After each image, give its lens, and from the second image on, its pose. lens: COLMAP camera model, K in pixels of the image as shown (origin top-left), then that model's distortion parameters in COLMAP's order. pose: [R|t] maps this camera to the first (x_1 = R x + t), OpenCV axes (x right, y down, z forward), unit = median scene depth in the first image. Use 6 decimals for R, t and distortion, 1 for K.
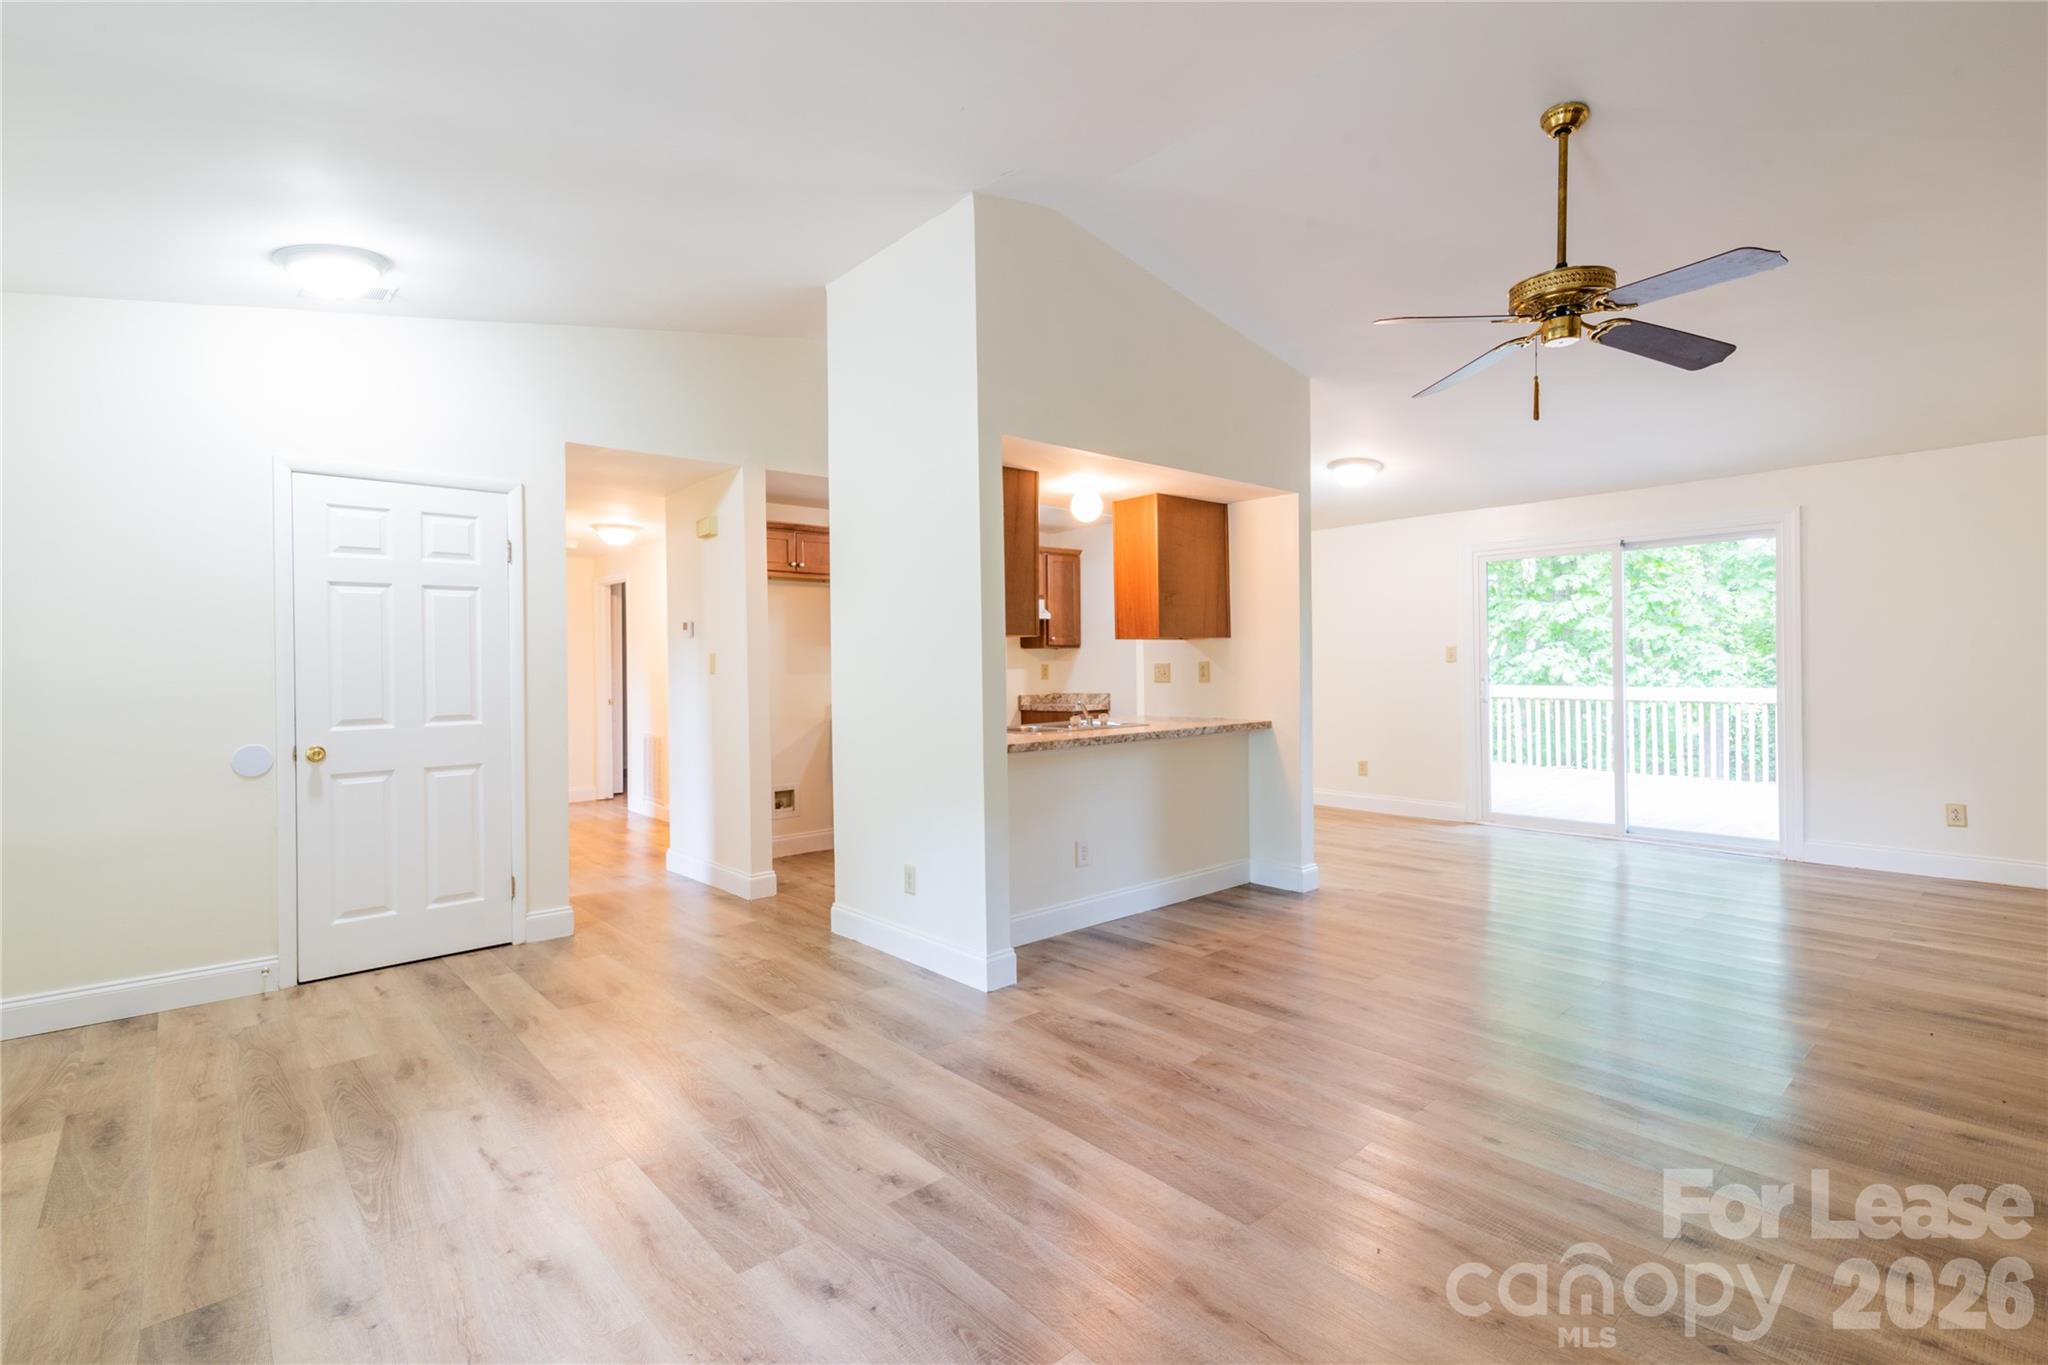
lens RADIAL K [[940.5, 0, 1020.3], [0, 940.5, 657.2], [0, 0, 1]] dist [0.017740, -0.000245]
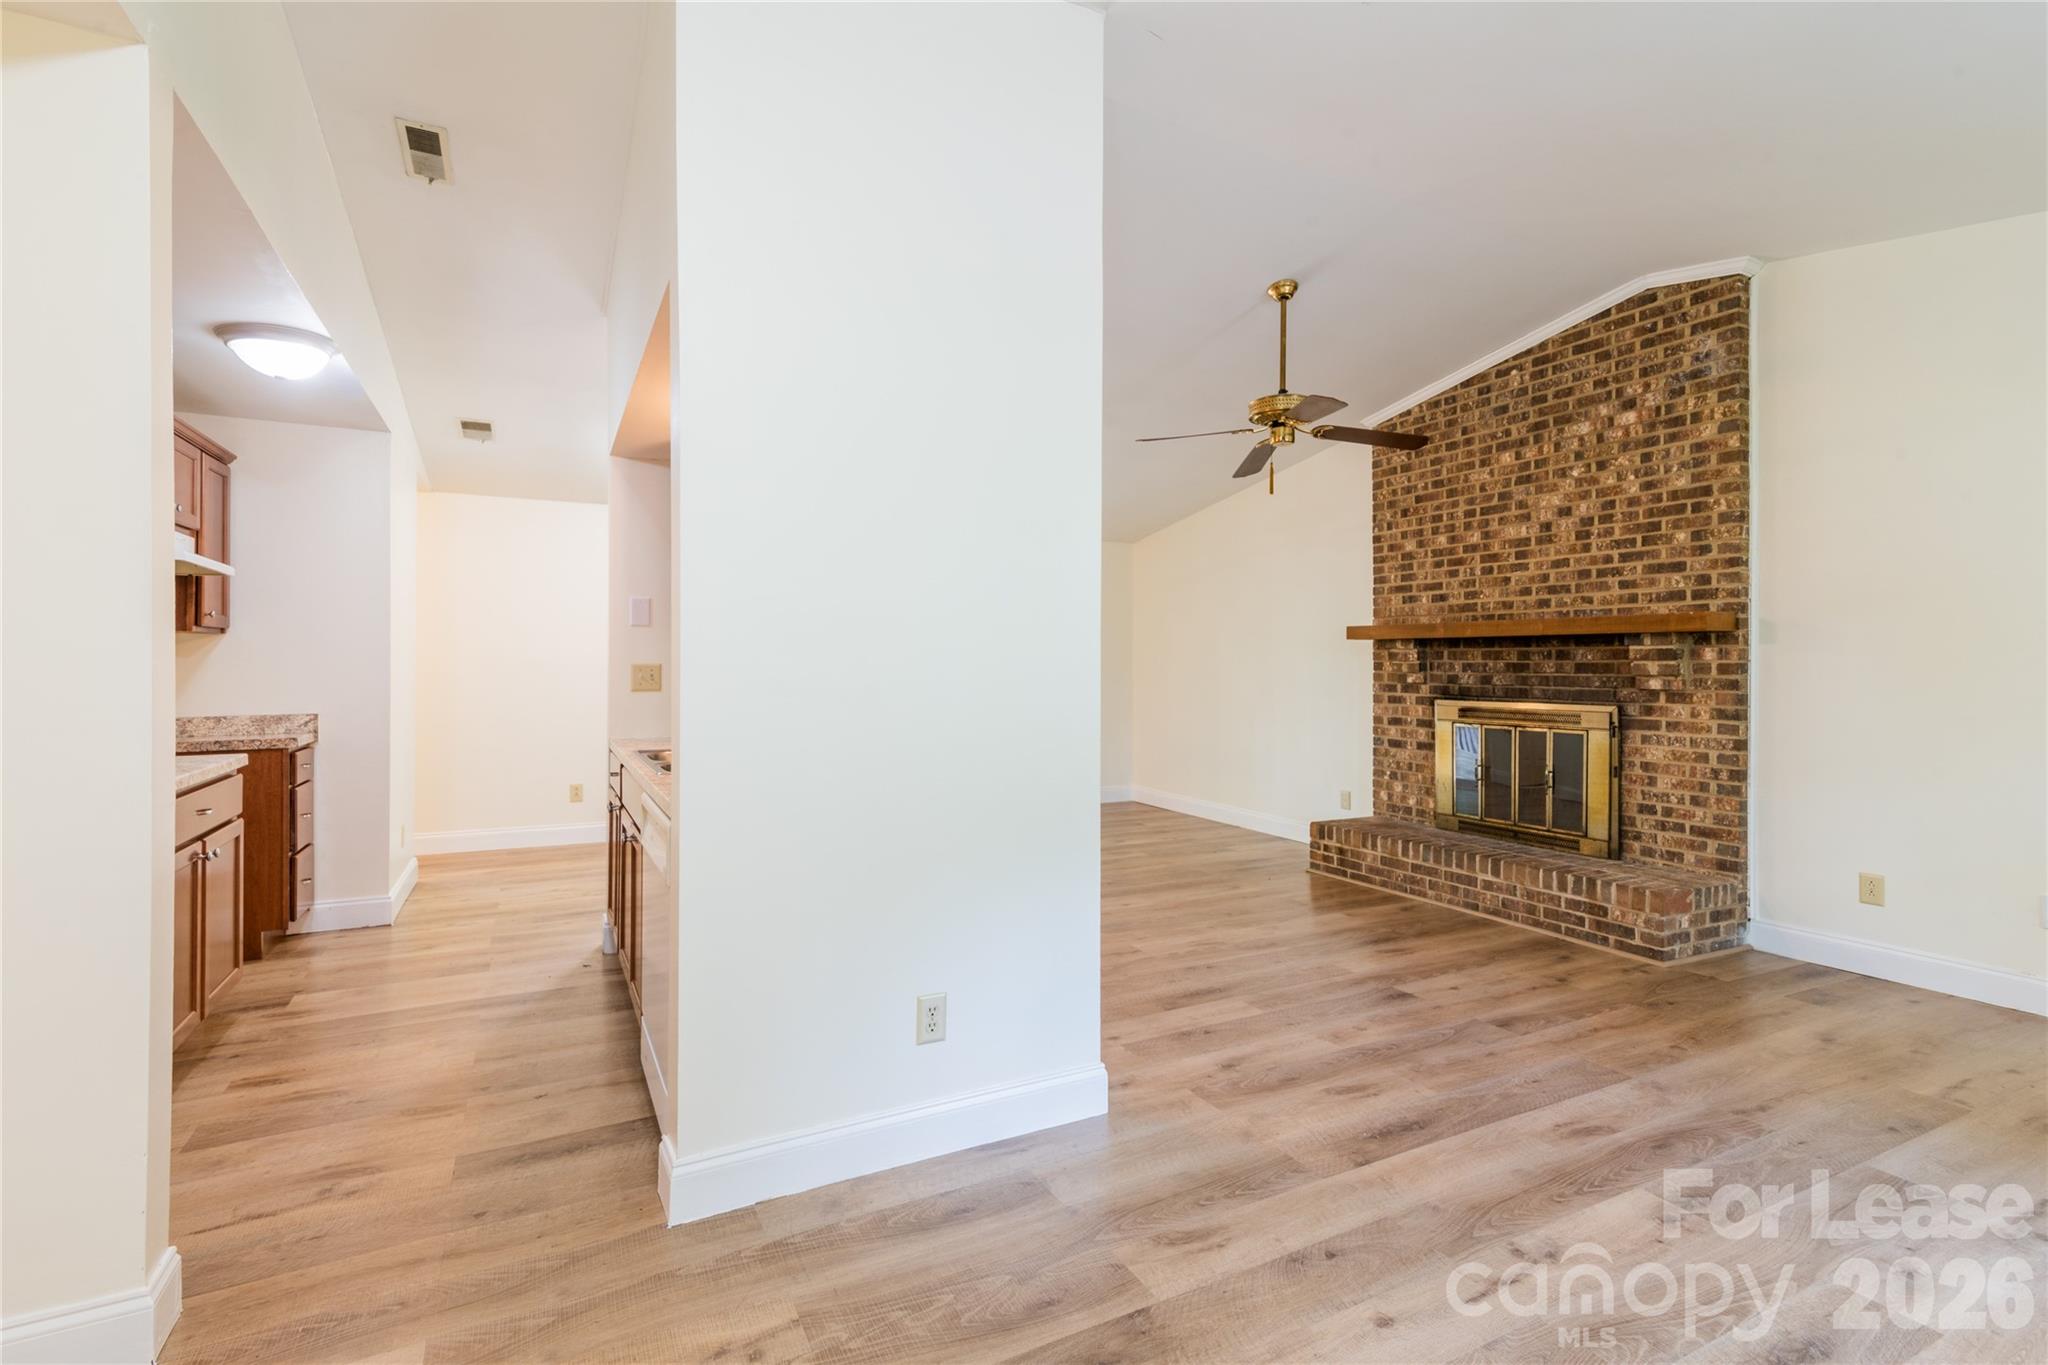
lens RADIAL K [[940.5, 0, 1020.3], [0, 940.5, 657.2], [0, 0, 1]] dist [0.017740, -0.000245]
pose [[0.248111, 0.022176, 0.968478, -0.799054], [-0.011559, 0.999735, -0.019930, 0.018352], [-0.968663, -0.006250, 0.248301, 0.918751]]
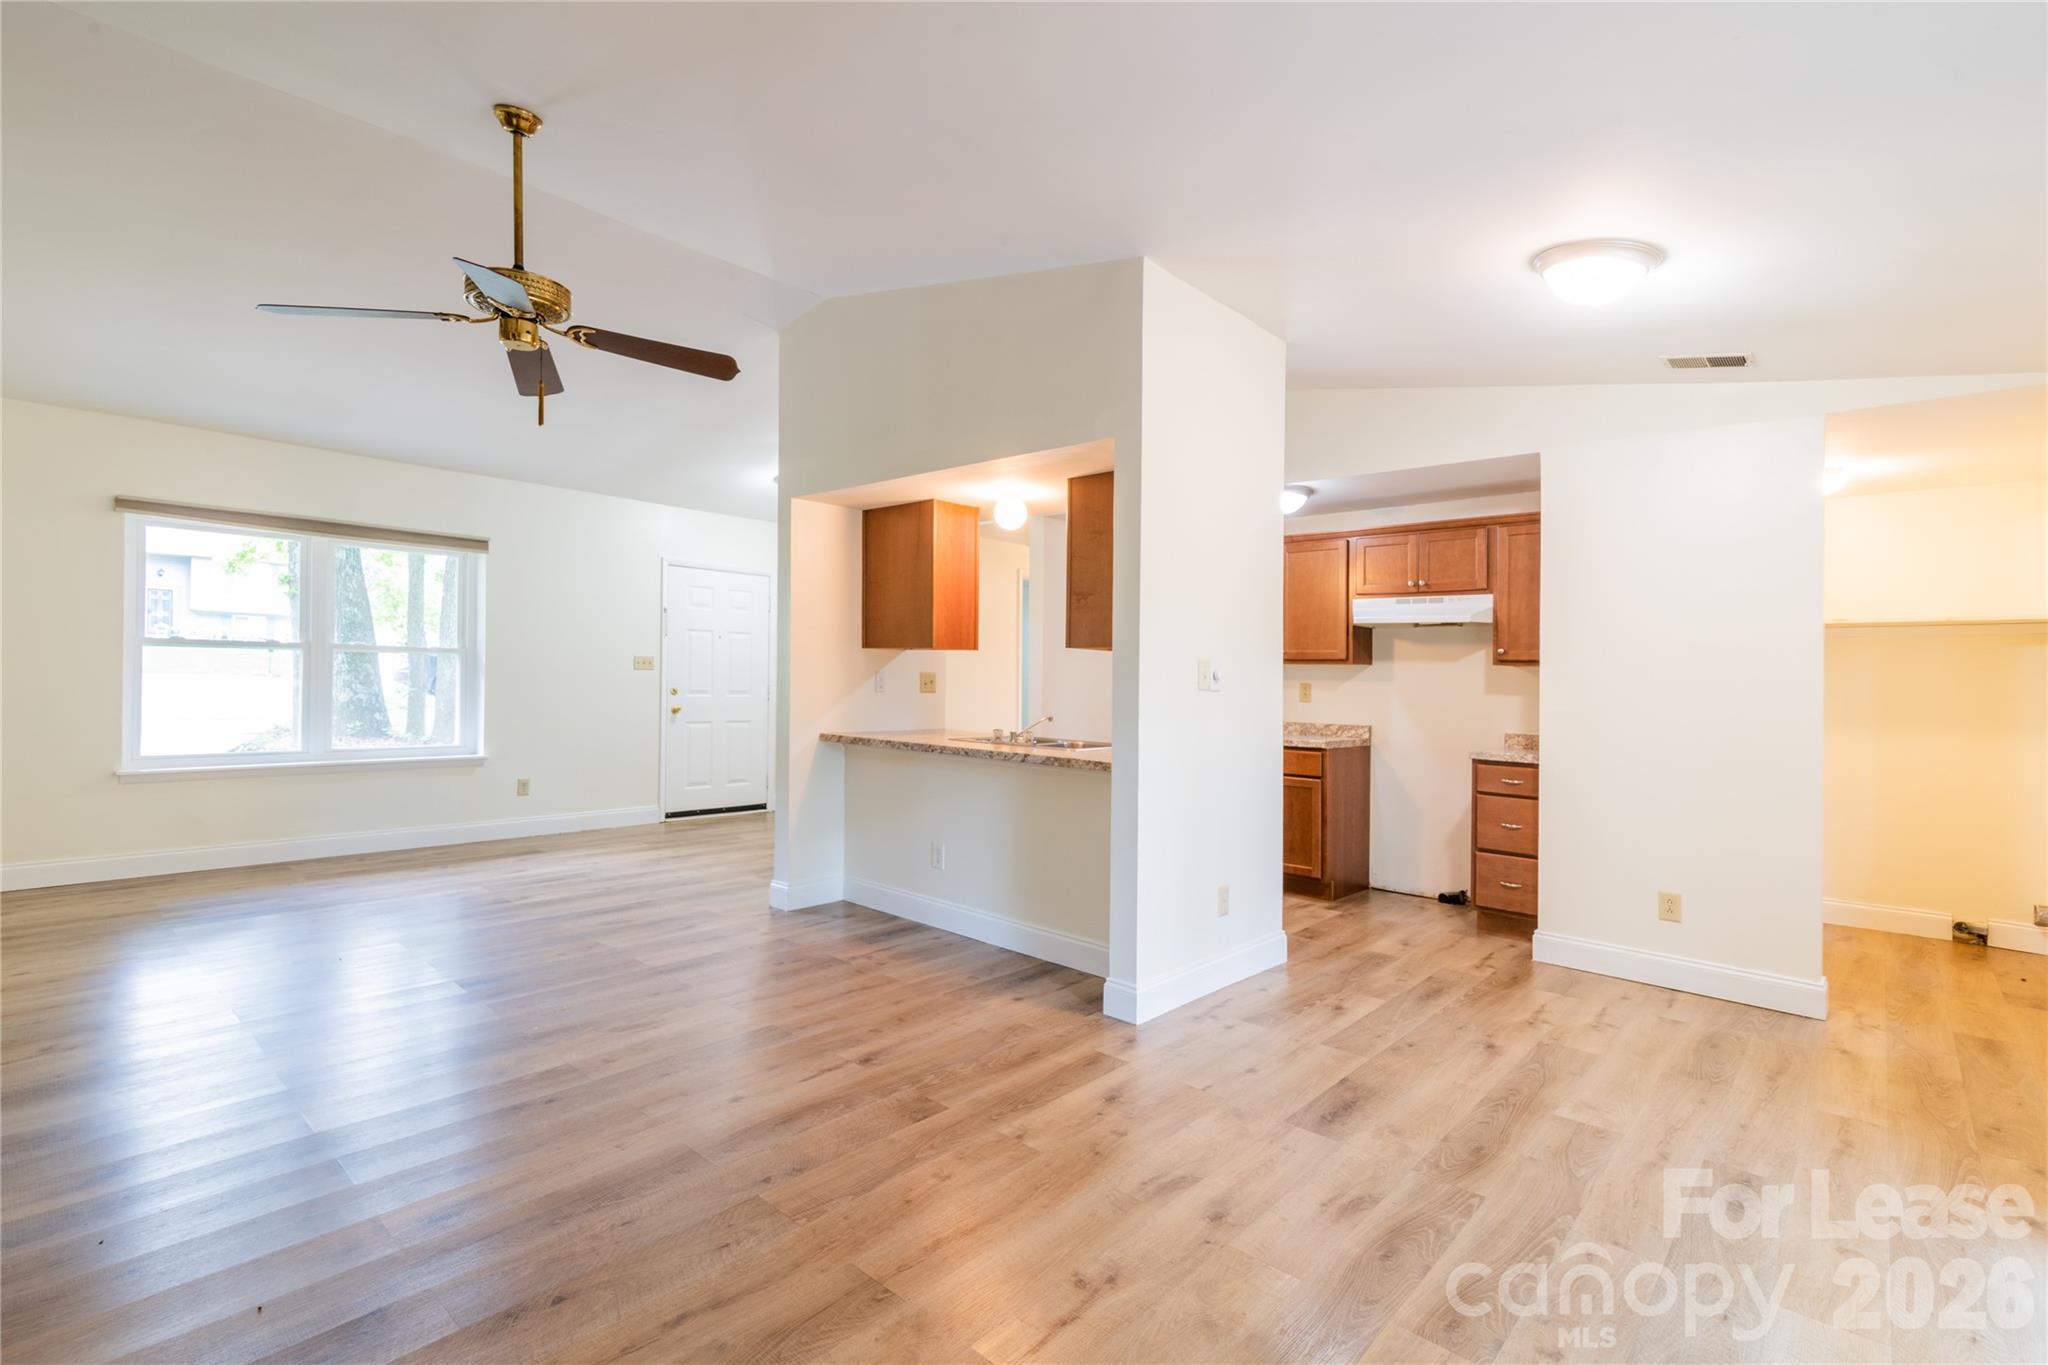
lens RADIAL K [[940.5, 0, 1020.3], [0, 940.5, 657.2], [0, 0, 1]] dist [0.017740, -0.000245]
pose [[0.105876, -0.002496, -0.994376, 1.443462], [-0.019647, 0.999796, -0.004602, -0.011866], [0.994185, 0.020024, 0.105806, 1.262076]]
